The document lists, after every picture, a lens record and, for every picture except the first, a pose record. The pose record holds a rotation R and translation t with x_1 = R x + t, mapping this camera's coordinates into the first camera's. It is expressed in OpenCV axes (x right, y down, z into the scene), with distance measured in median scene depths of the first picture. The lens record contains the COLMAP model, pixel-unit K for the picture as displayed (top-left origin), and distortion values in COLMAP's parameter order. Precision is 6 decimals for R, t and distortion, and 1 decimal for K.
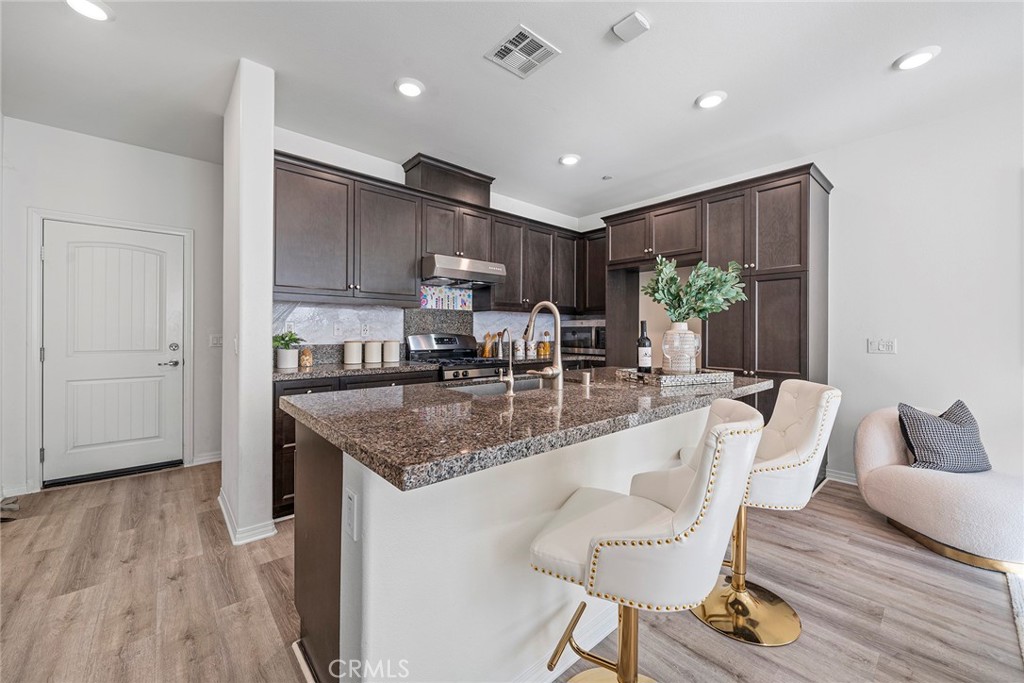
lens RADIAL K [[394.0, 0, 512.9], [0, 394.0, 335.3], [0, 0, 1]] dist [-0.010175, 0.000348]
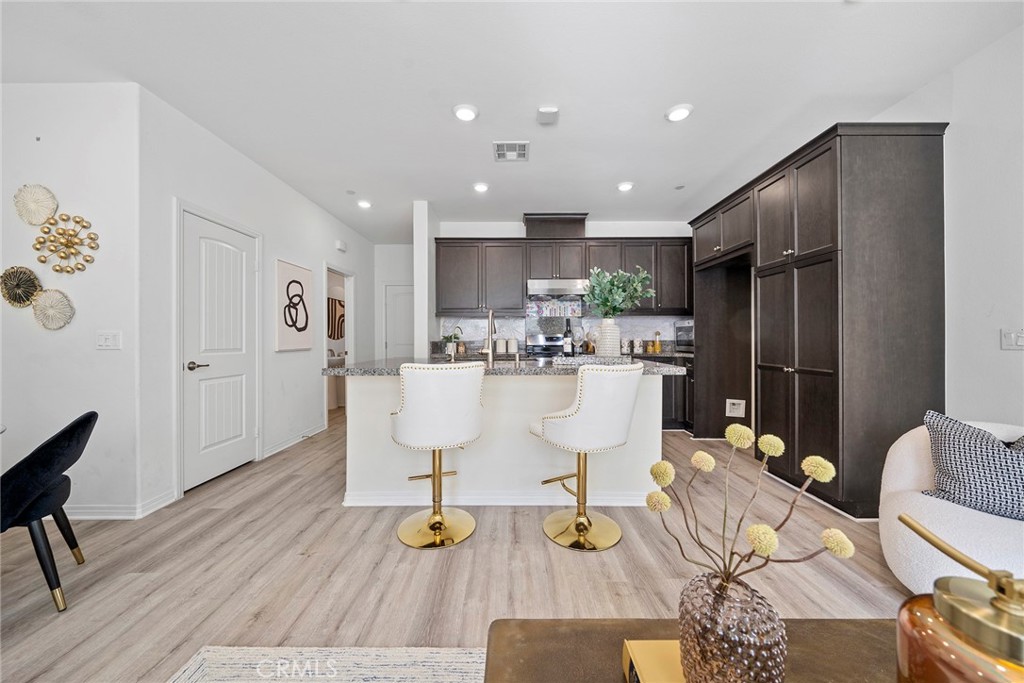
lens RADIAL K [[349.3, 0, 514.5], [0, 349.3, 340.3], [0, 0, 1]] dist [-0.008134, -0.000146]
pose [[0.747484, -0.004192, -0.664266, 0.552993], [0.000796, 0.999985, -0.005416, 0.025339], [0.664279, 0.003520, 0.747476, -0.016270]]
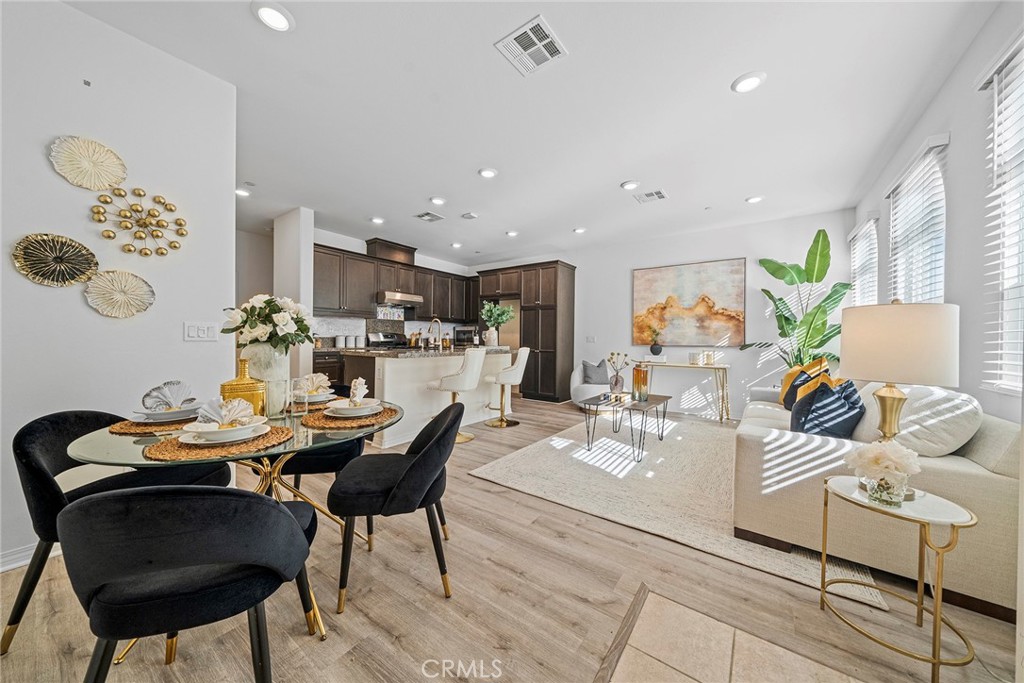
lens RADIAL K [[349.3, 0, 511.3], [0, 349.3, 344.5], [0, 0, 1]] dist [-0.008134, -0.000146]
pose [[0.975984, 0.003599, 0.217812, 0.031546], [-0.005410, 0.999956, 0.007722, 0.035852], [-0.217775, -0.008715, 0.975960, -0.723914]]
